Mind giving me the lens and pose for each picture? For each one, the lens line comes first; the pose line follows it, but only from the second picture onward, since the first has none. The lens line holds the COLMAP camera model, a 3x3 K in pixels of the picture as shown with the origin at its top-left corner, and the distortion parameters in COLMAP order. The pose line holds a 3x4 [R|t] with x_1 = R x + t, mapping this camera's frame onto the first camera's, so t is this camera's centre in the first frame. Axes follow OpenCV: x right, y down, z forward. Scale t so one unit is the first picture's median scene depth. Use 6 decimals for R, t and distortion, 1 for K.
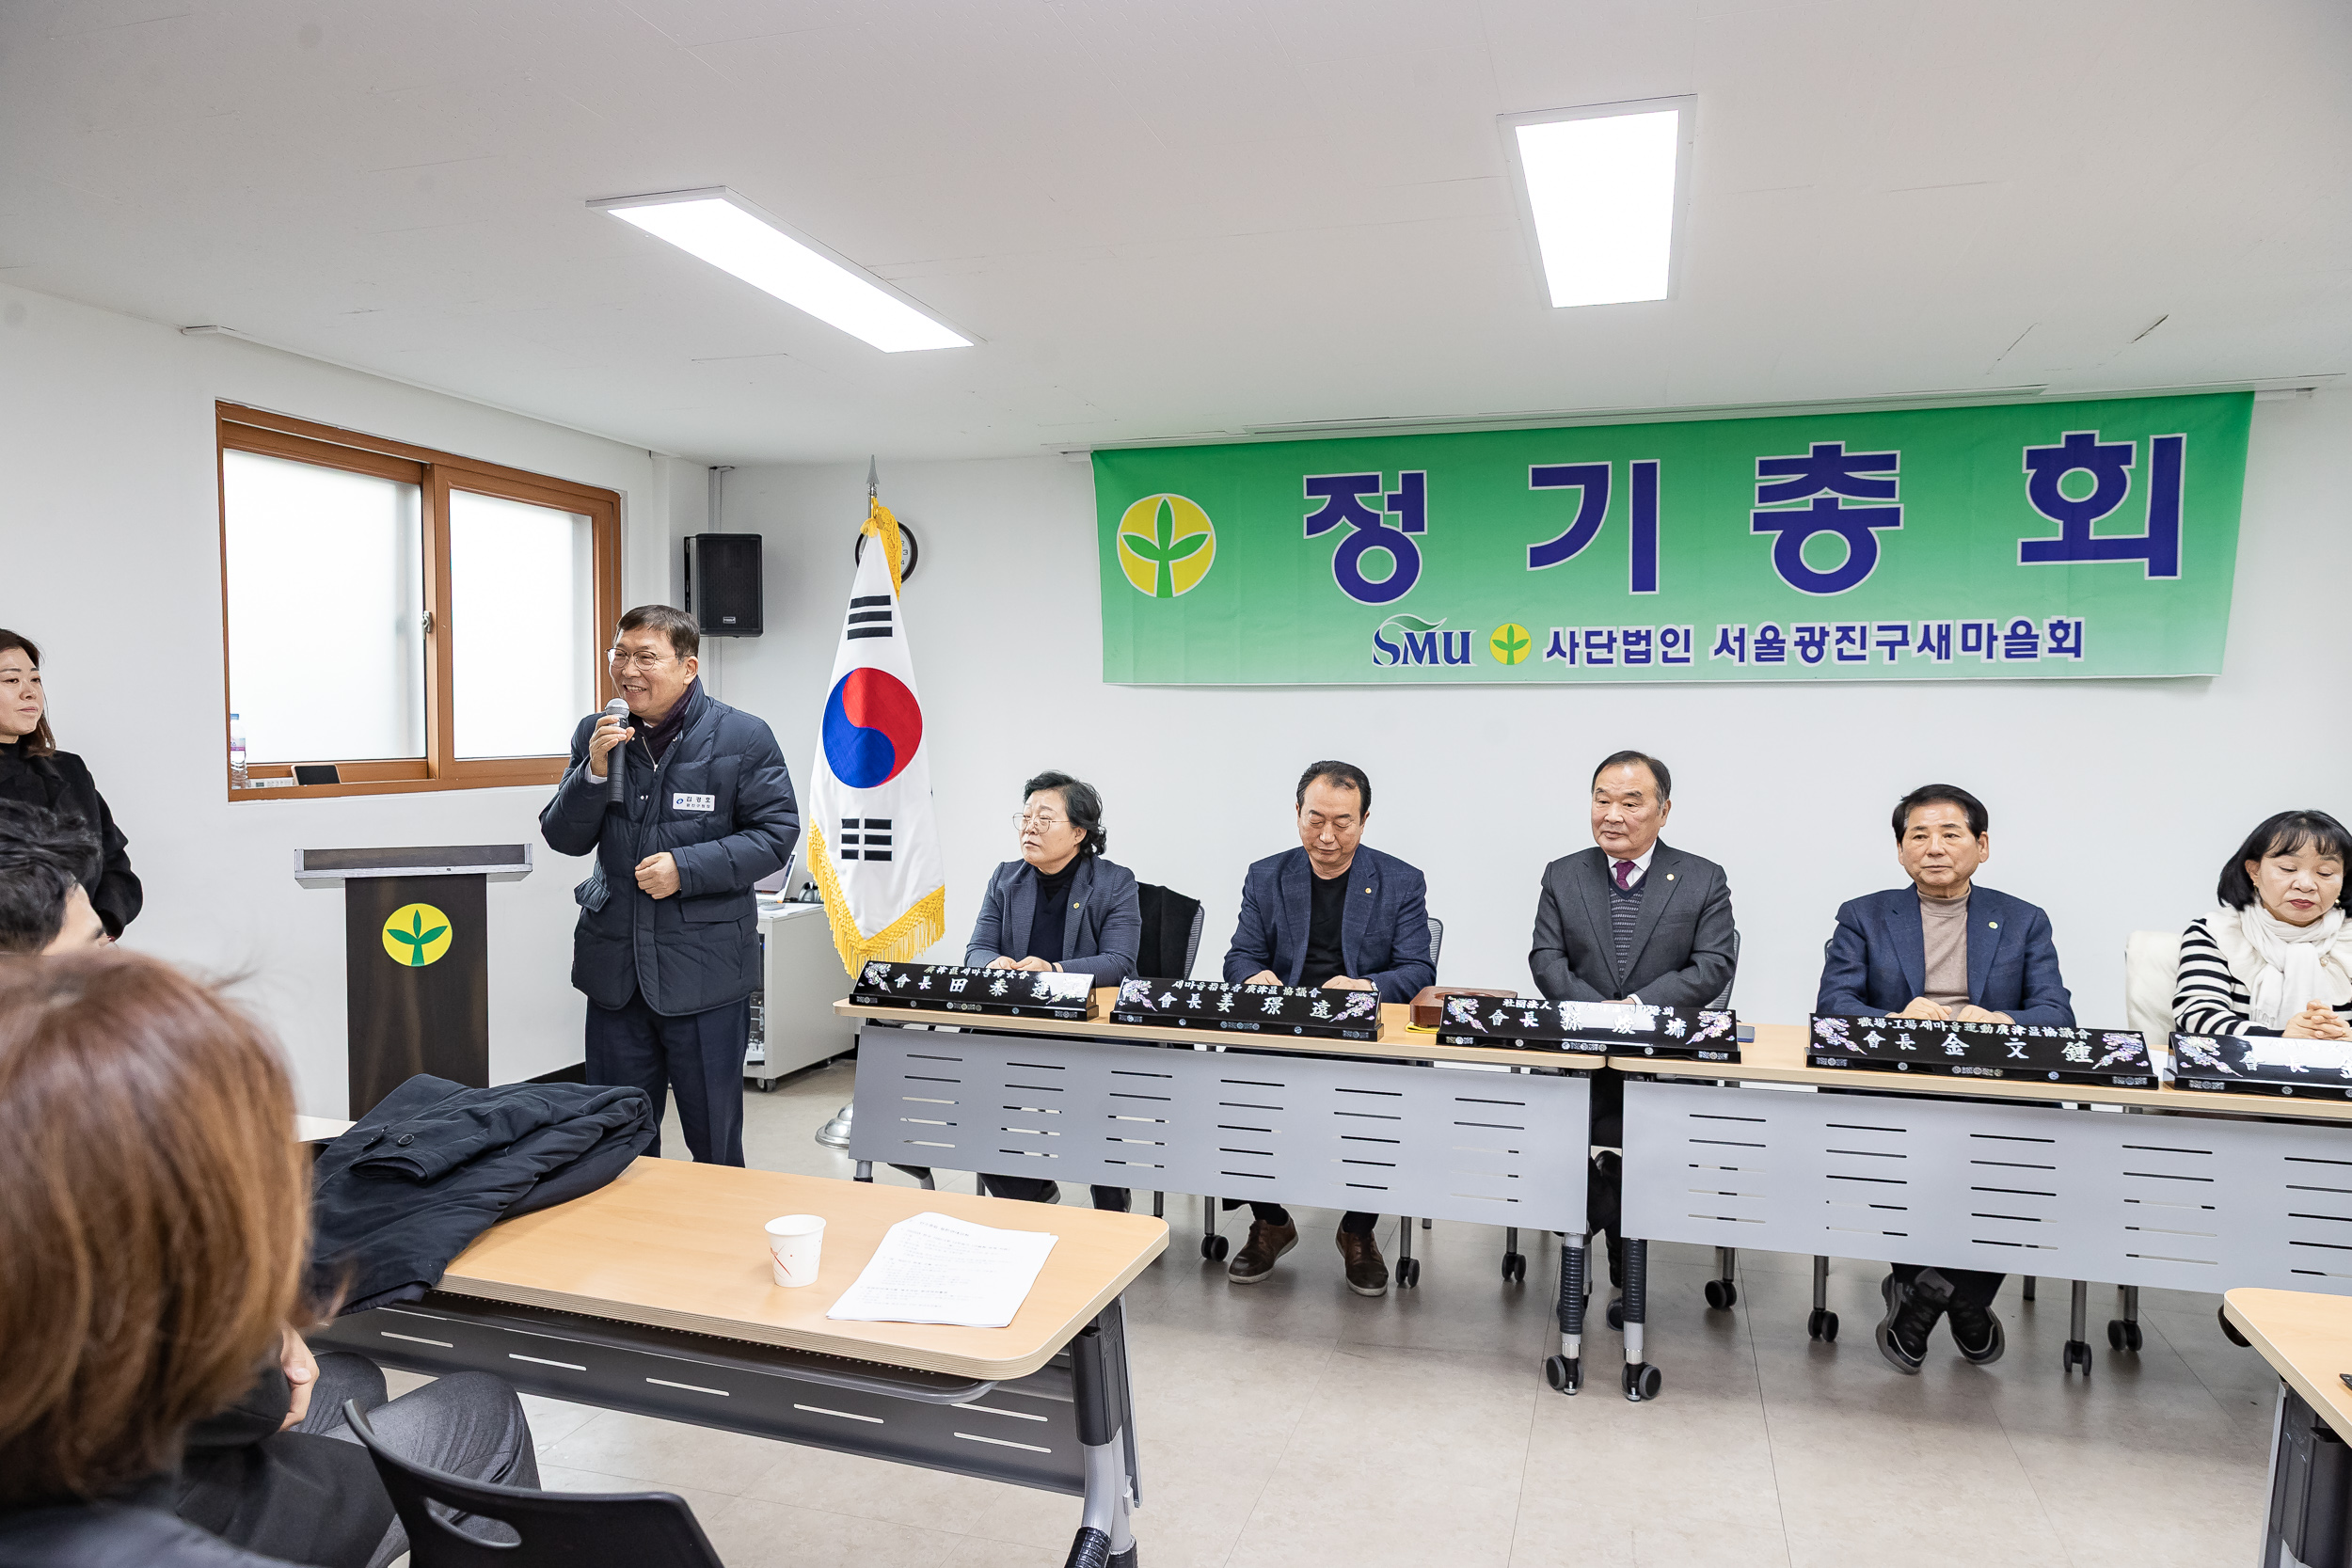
lens RADIAL K [[1553.0, 0, 1174.1], [0, 1553.0, 794.0], [0, 0, 1]] dist [-0.027453, 0.037715]
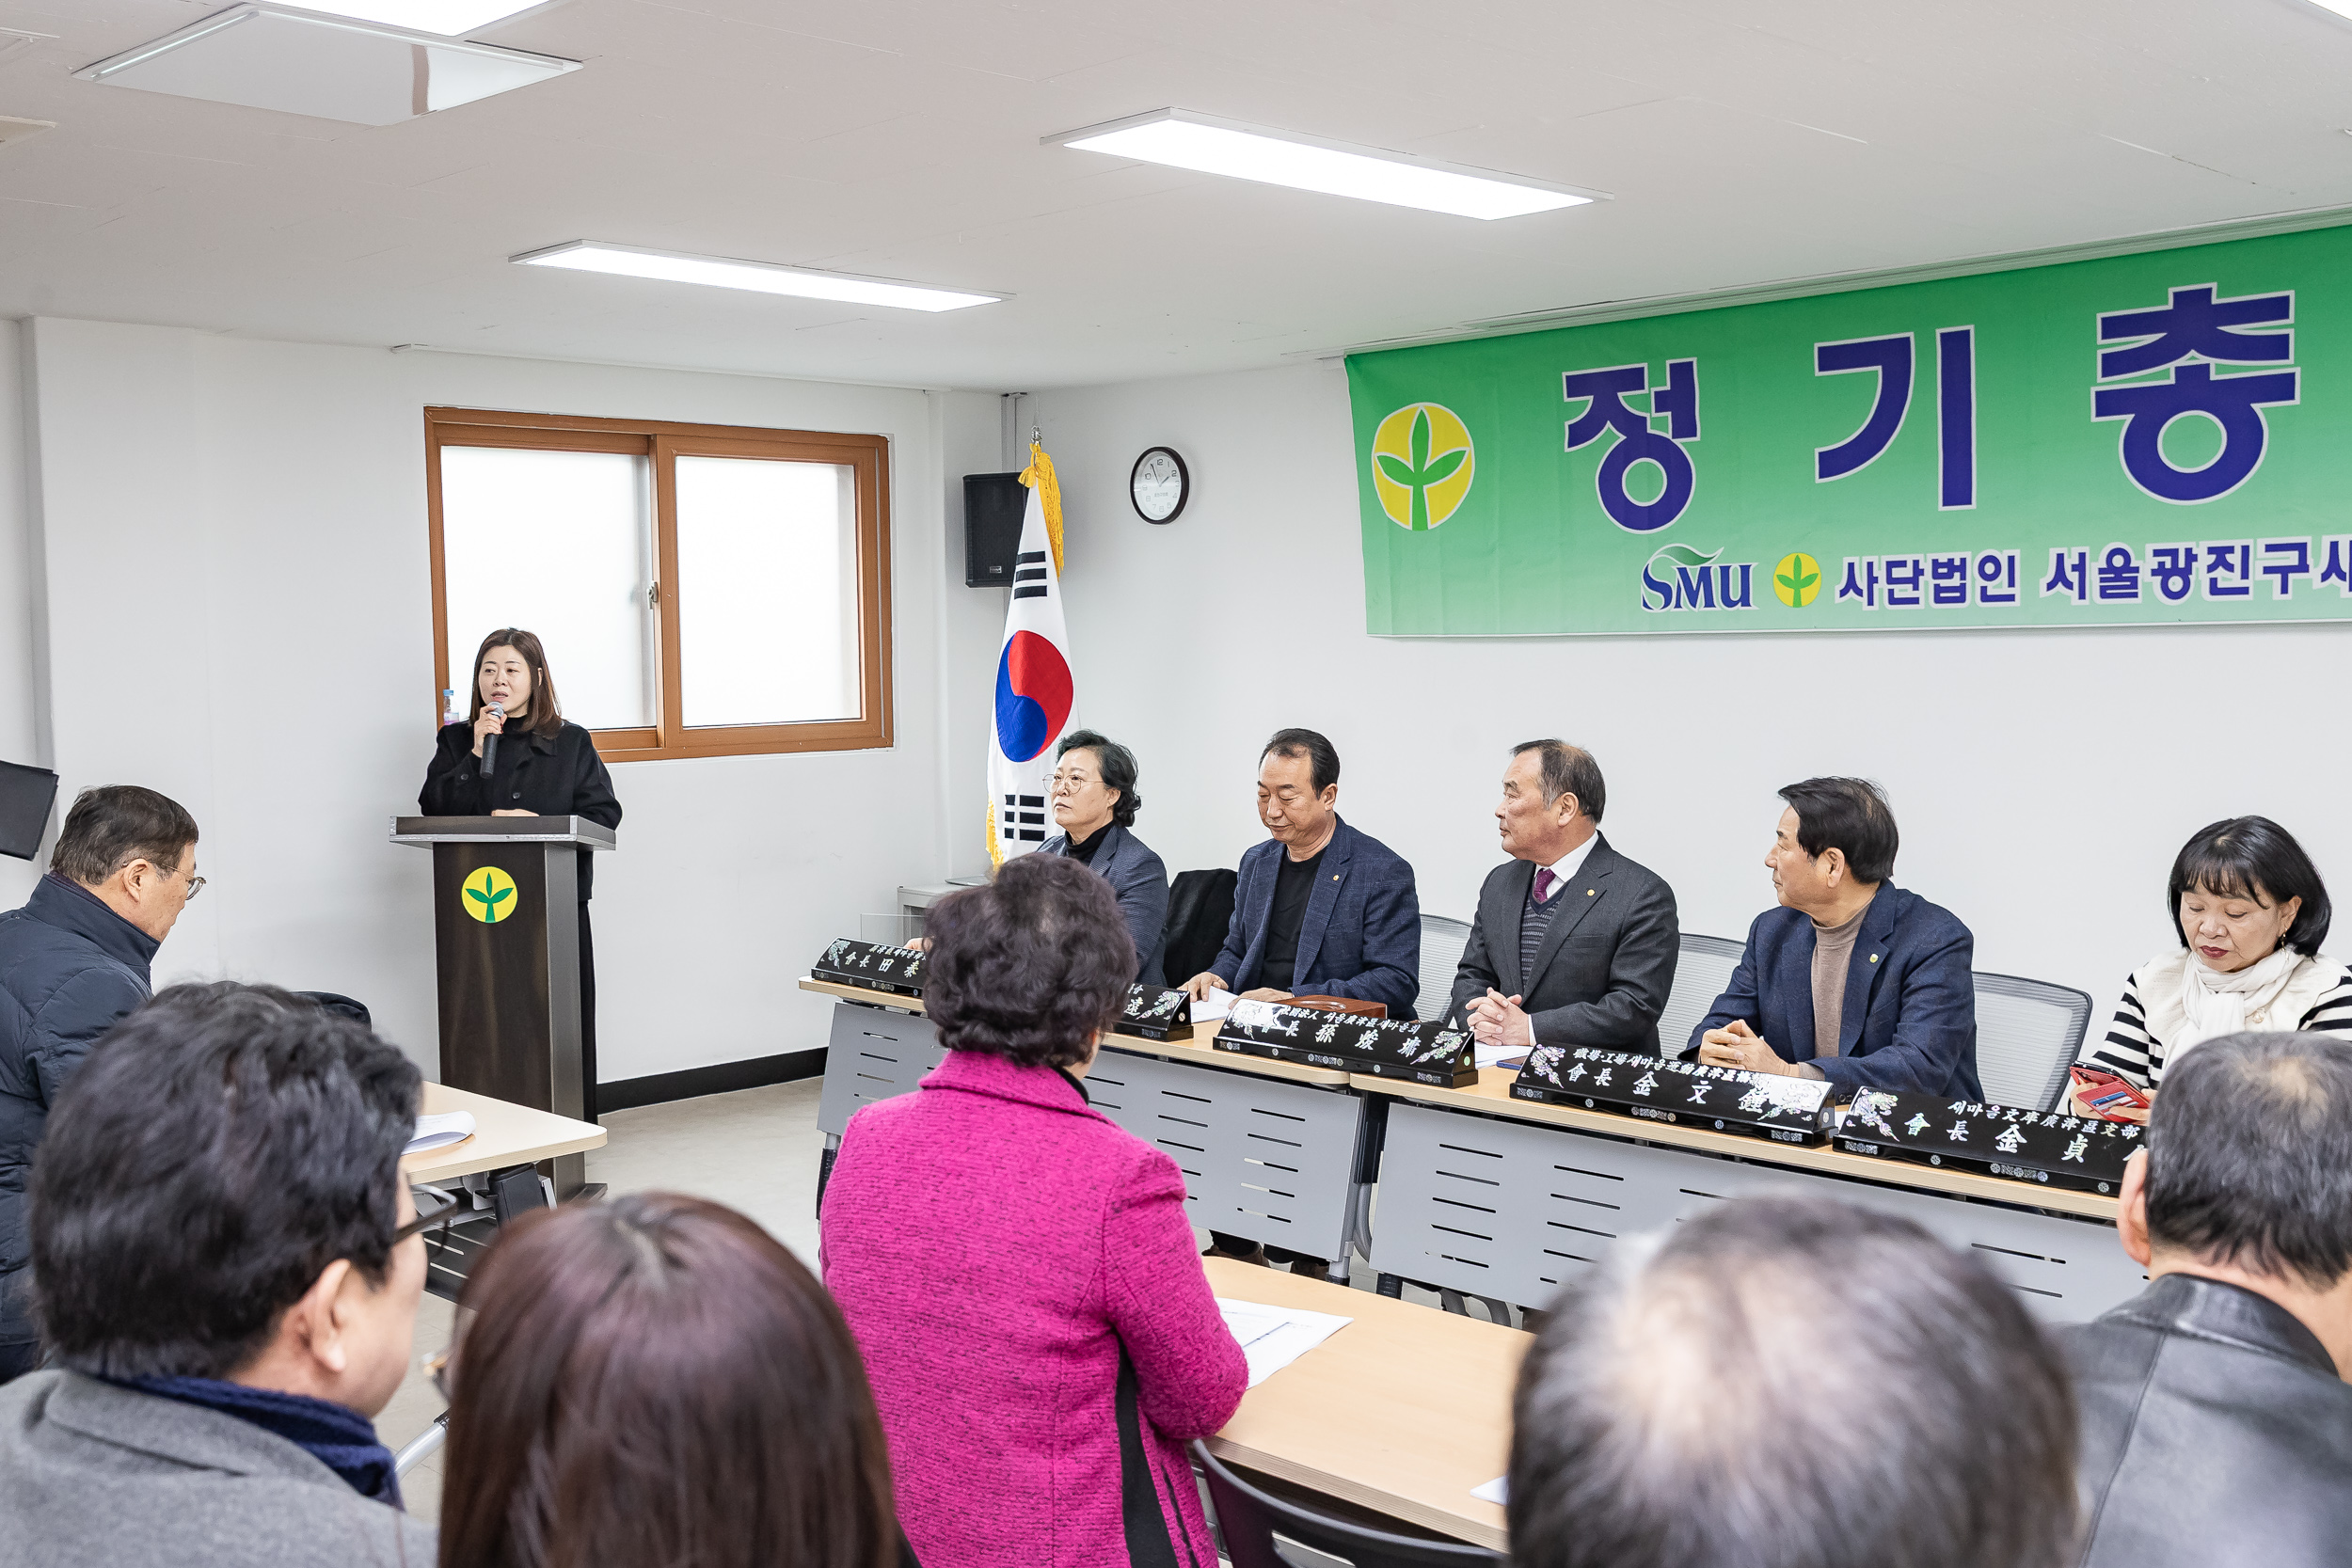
lens RADIAL K [[2313.0, 0, 1101.8], [0, 2313.0, 819.9], [0, 0, 1]] dist [0.012405, 0.000000]
pose [[0.870429, 0.023426, -0.491736, 0.520855], [-0.006582, 0.999332, 0.035957, -0.019082], [0.492250, -0.028062, 0.870002, -0.174055]]
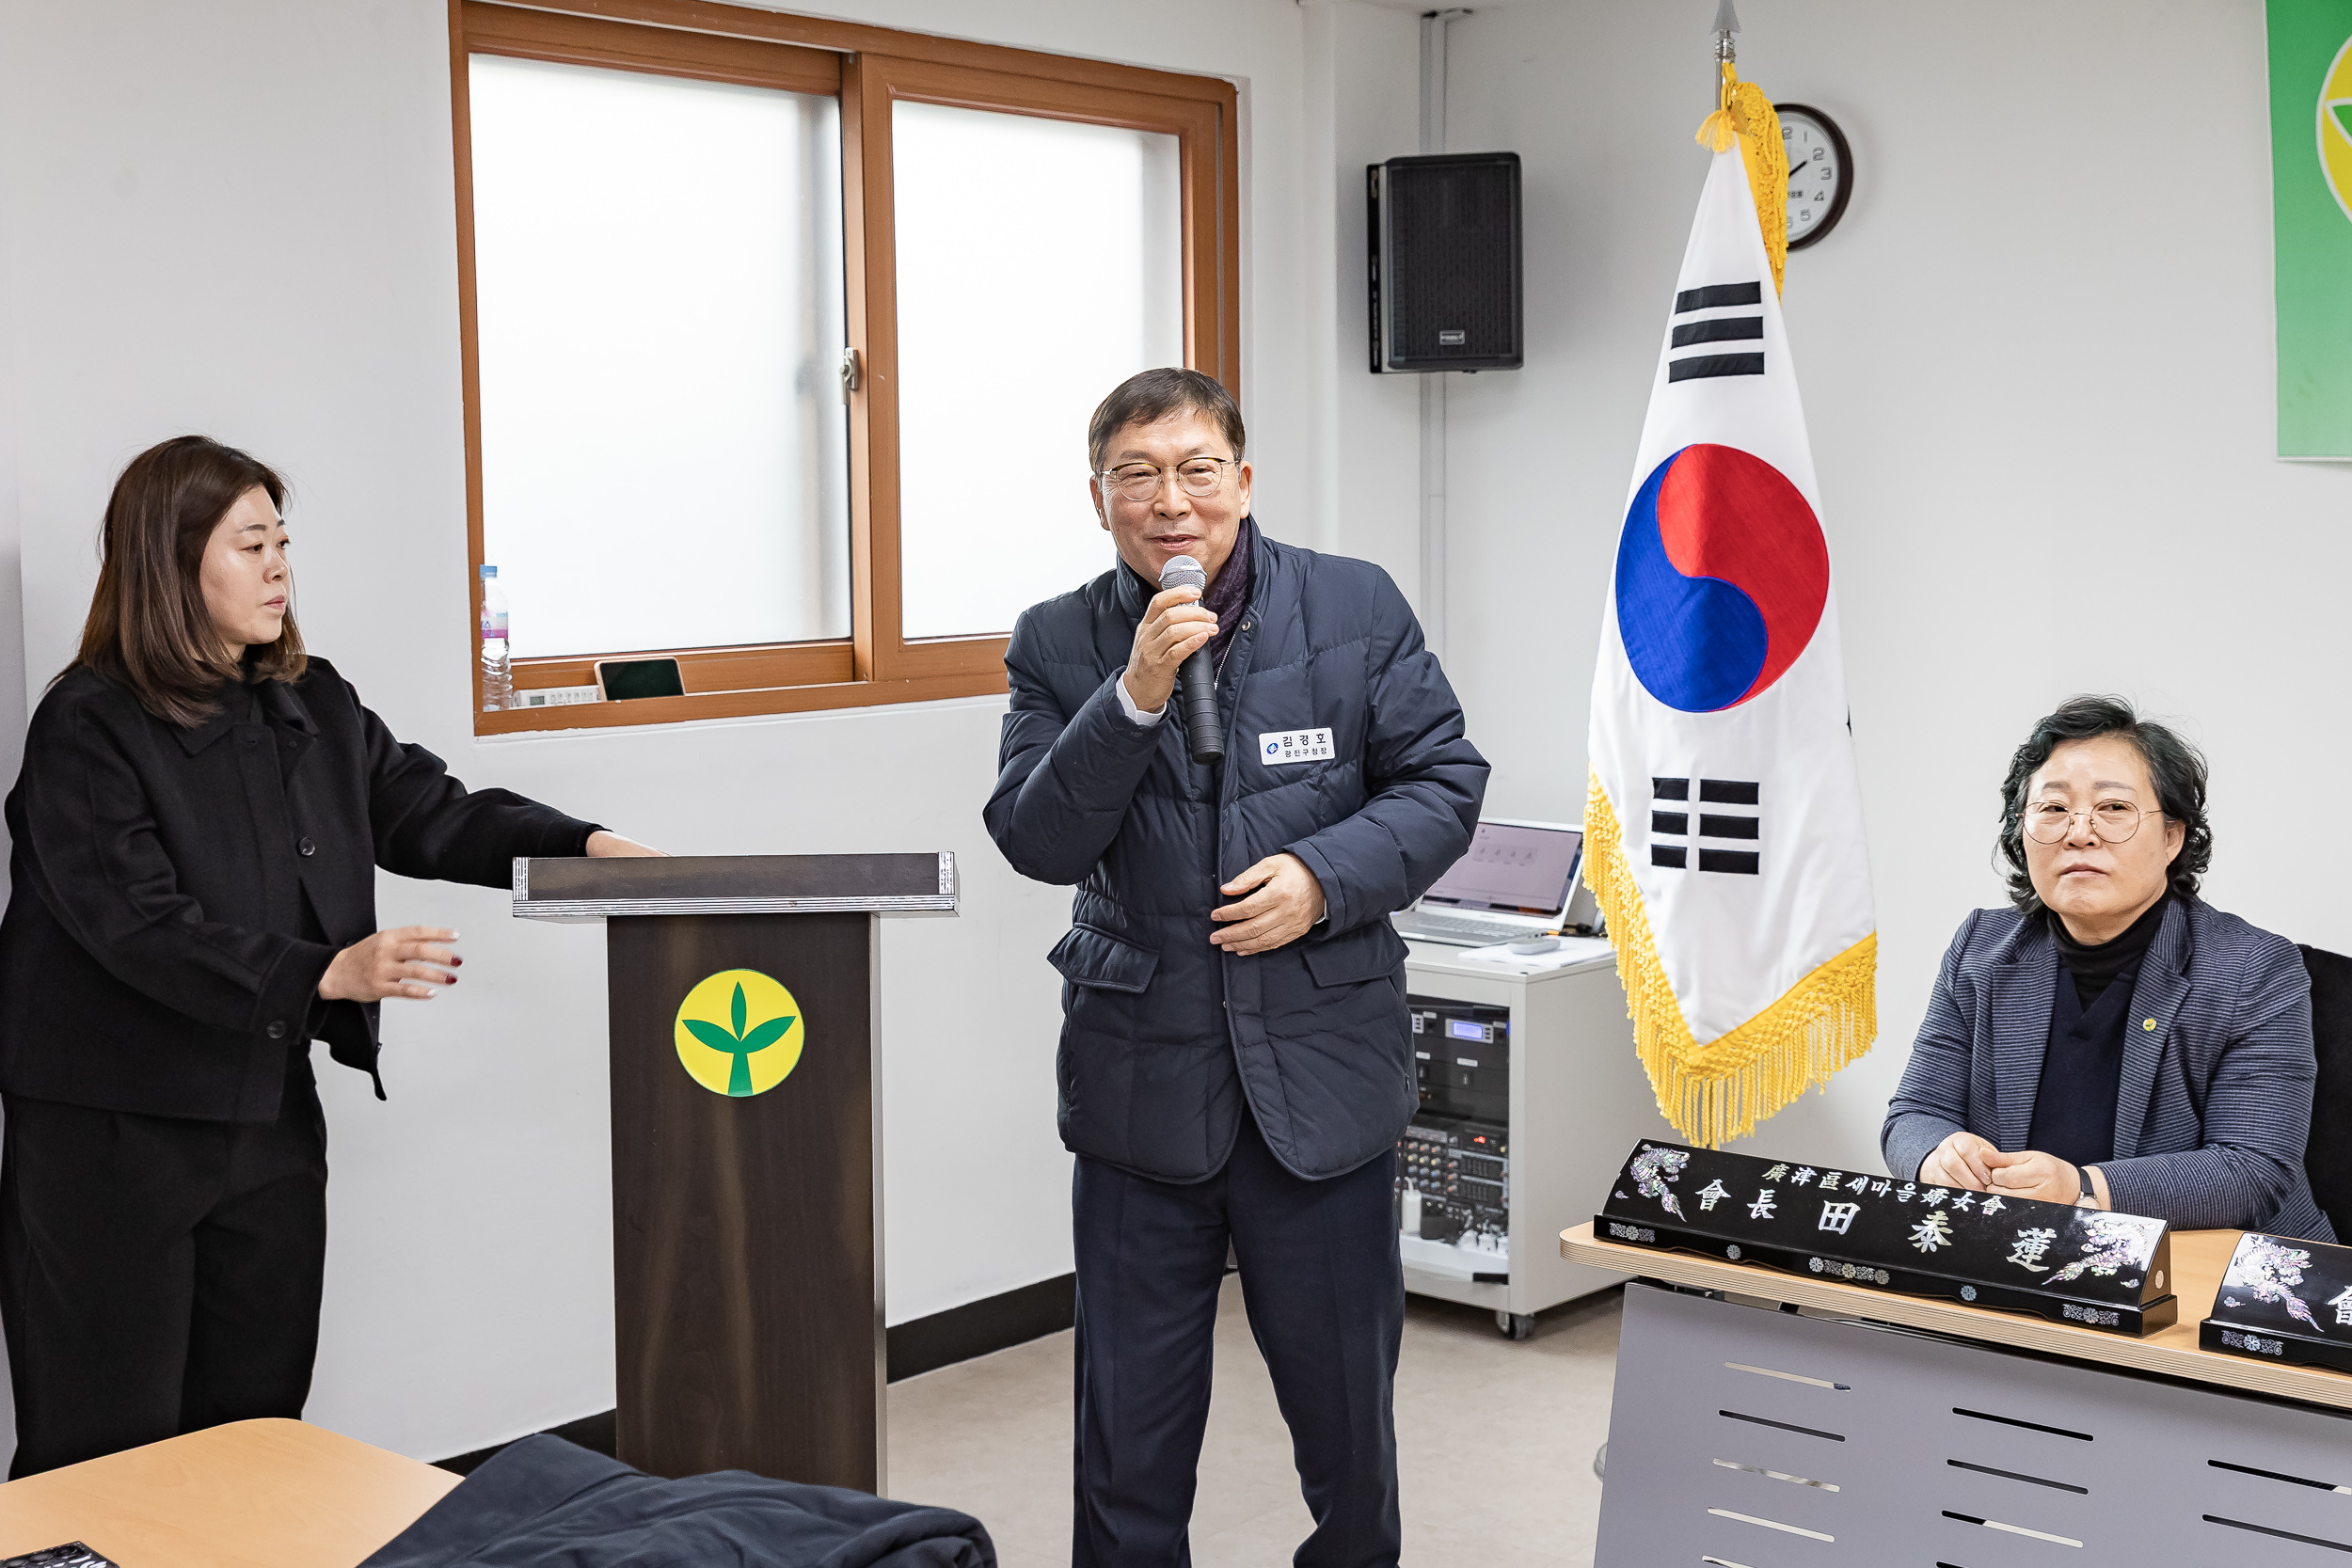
lens RADIAL K [[3136.5, 0, 1231.2], [0, 3136.5, 721.9], [0, 0, 1]] dist [0.018915, 0.000000]
pose [[0.922297, 0.013982, -0.386228, 0.027662], [-0.003295, 0.999594, 0.028318, -0.026209], [0.386467, -0.024845, 0.921968, 0.103730]]
